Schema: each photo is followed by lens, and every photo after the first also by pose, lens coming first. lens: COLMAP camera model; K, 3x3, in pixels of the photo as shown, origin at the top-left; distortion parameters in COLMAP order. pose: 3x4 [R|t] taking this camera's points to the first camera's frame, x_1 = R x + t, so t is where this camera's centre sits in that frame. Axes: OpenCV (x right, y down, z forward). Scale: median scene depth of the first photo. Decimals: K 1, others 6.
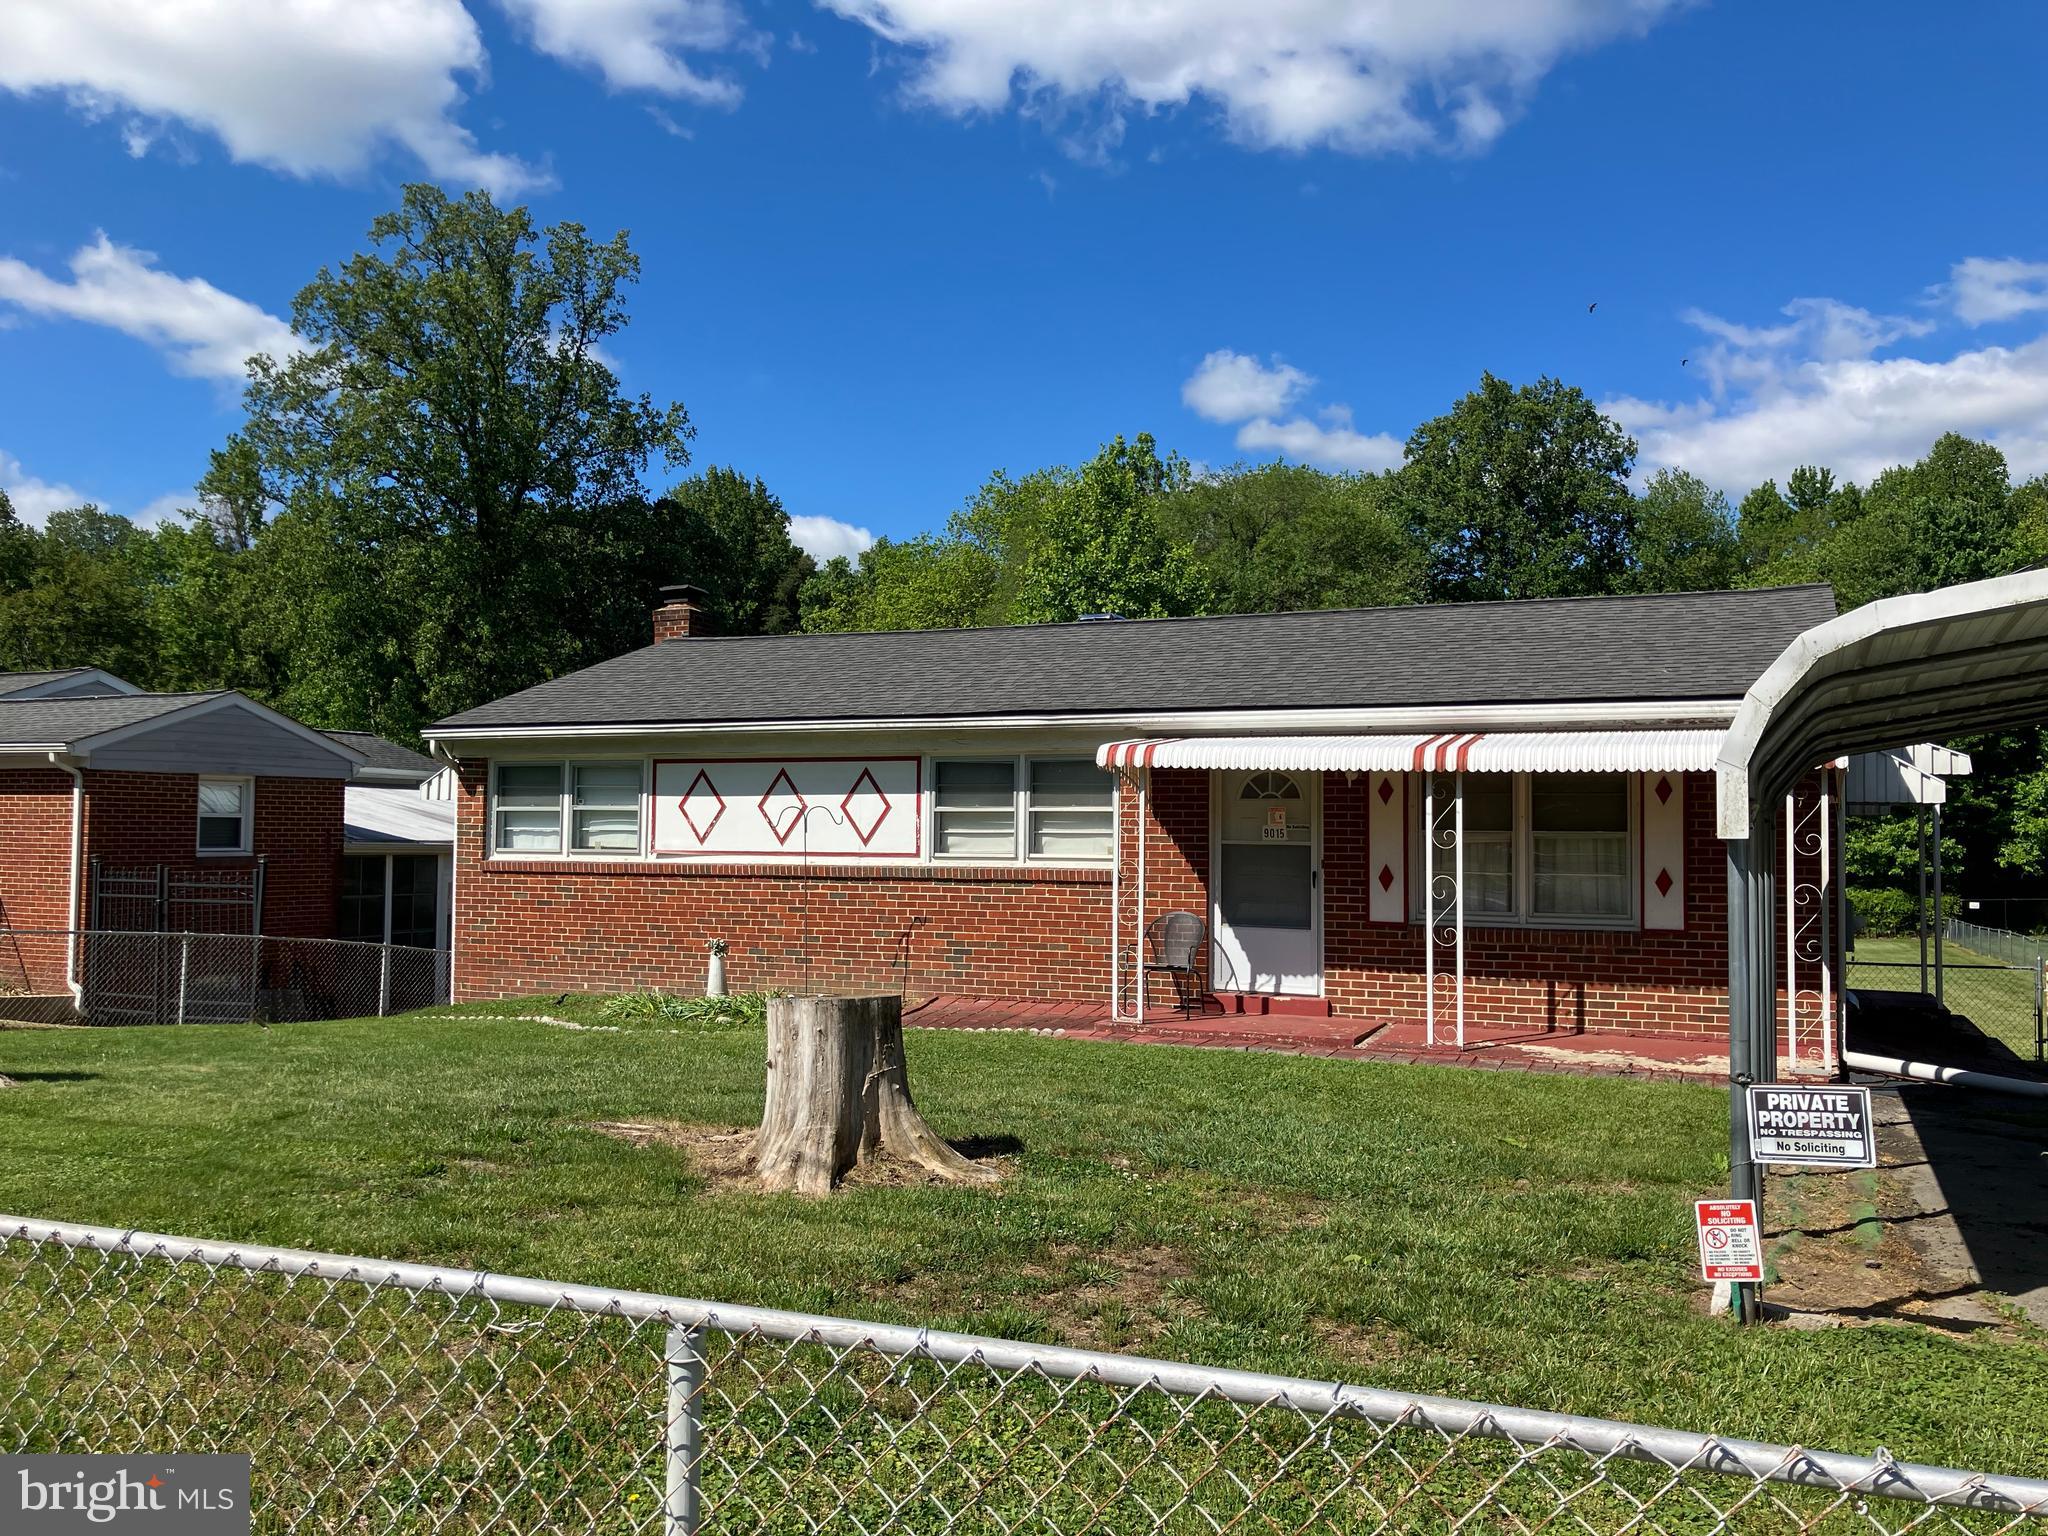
lens RADIAL K [[1677.6, 0, 1027.4], [0, 1677.6, 767.4], [0, 0, 1]] dist [0.085472, -0.101286]
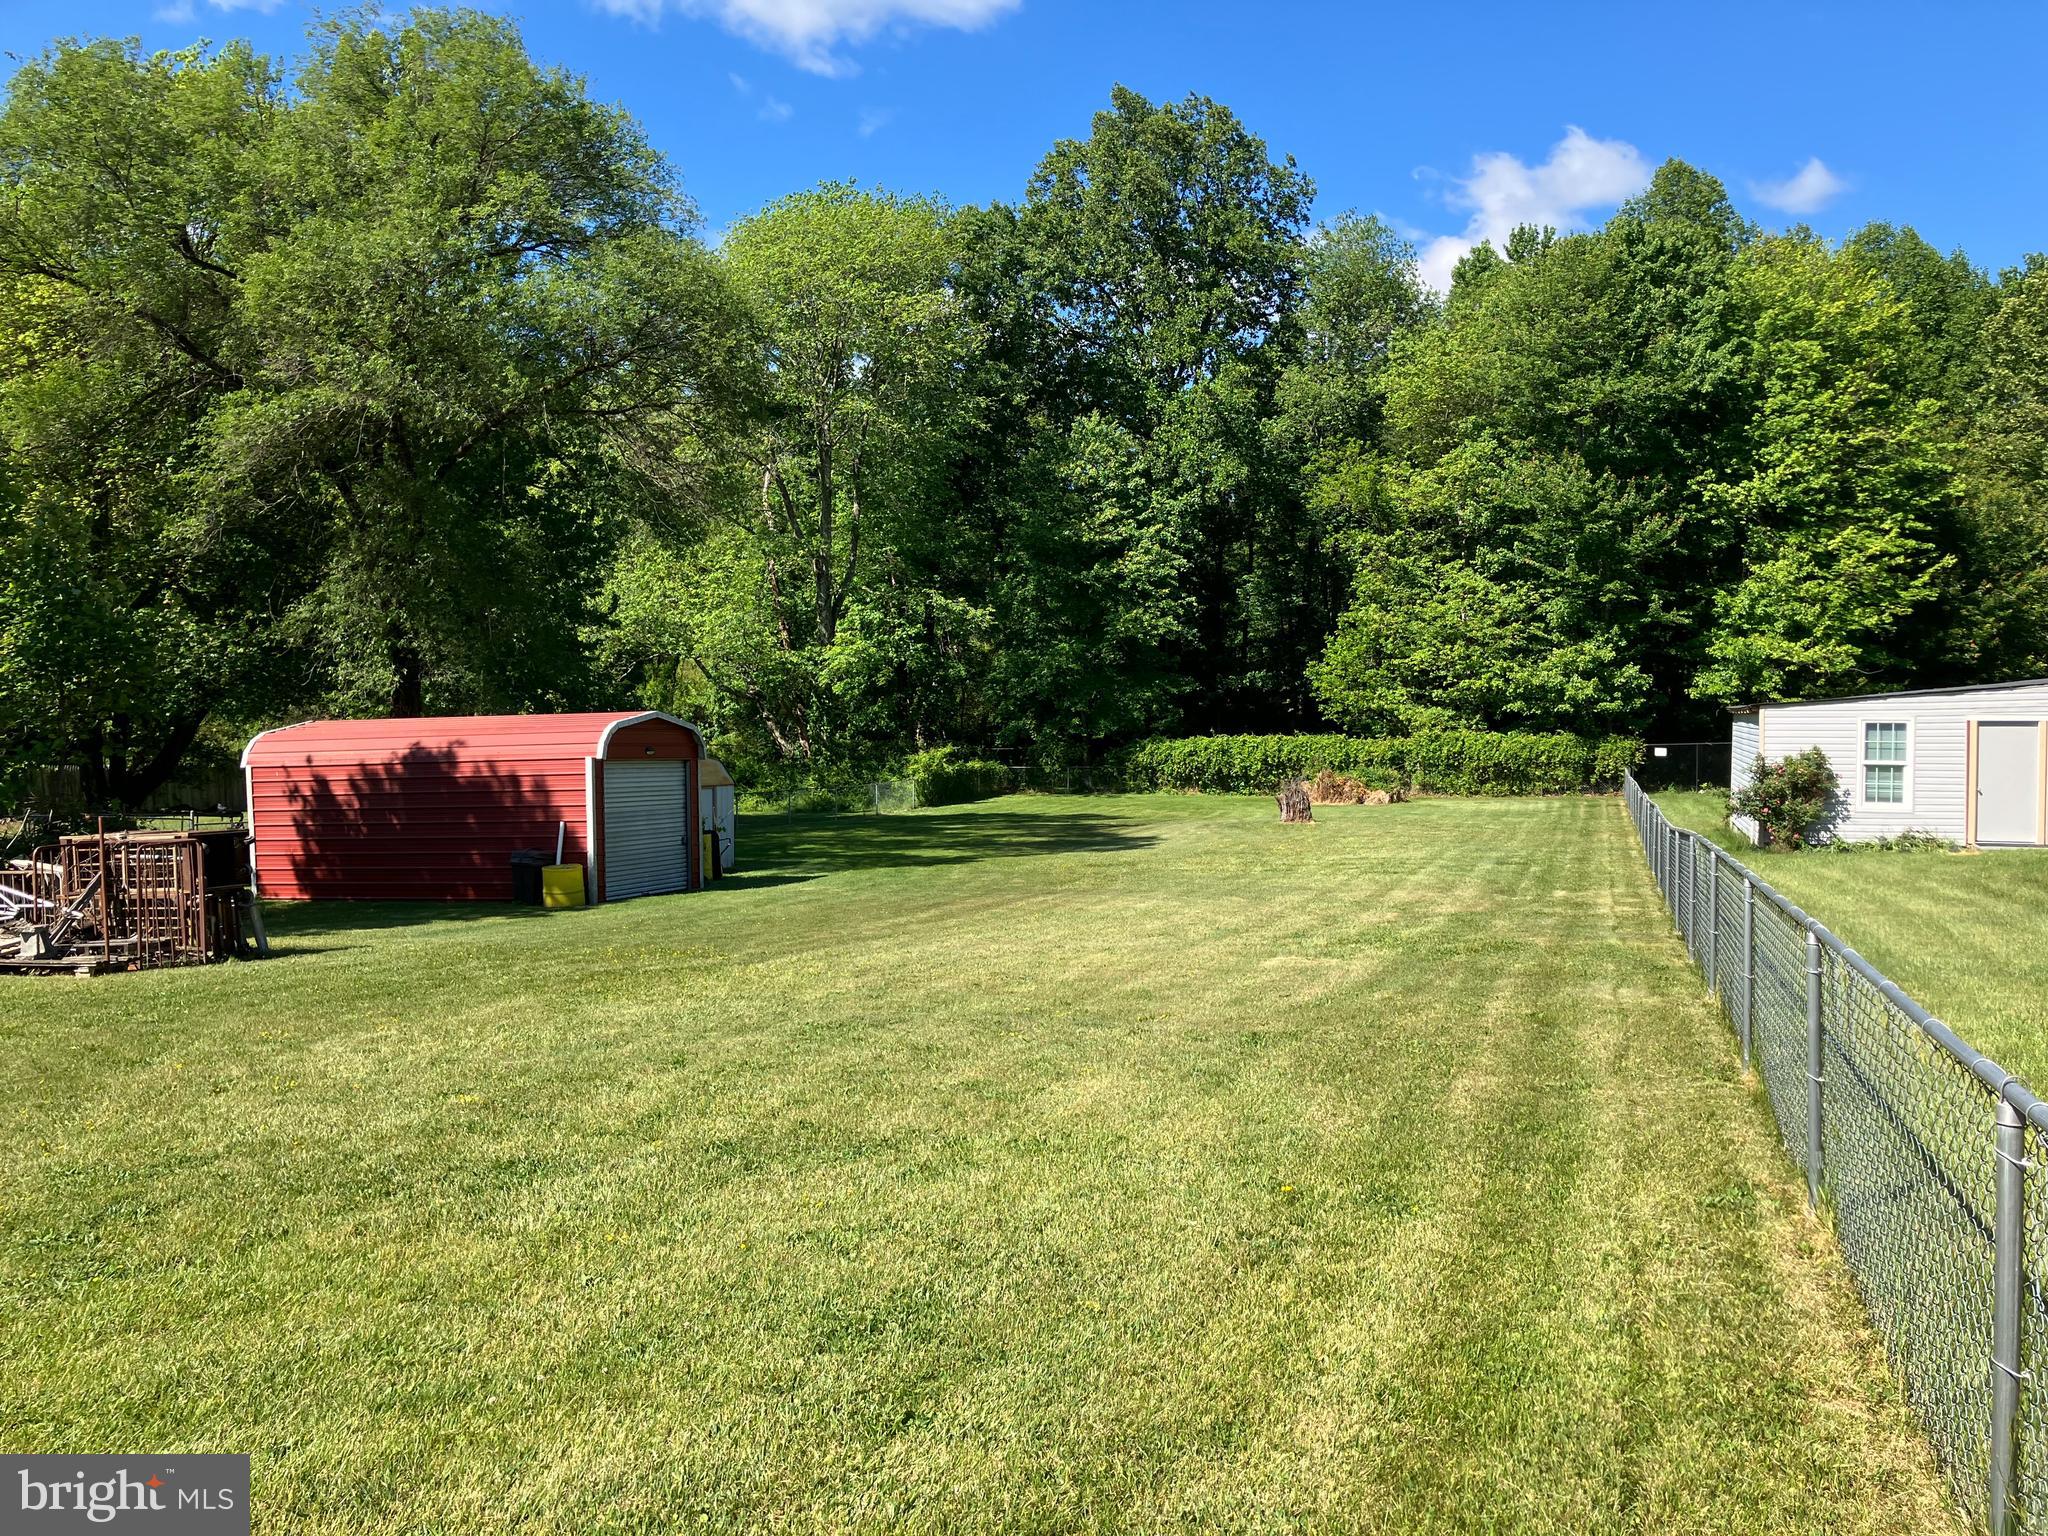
lens RADIAL K [[1692.6, 0, 1048.2], [0, 1692.6, 749.9], [0, 0, 1]] dist [0.030627, -0.053428]
pose [[0.996062, -0.007478, 0.088338, 0.886283], [0.001272, 0.997540, 0.070095, 0.107497], [-0.088645, -0.069706, 0.993621, 1.086572]]
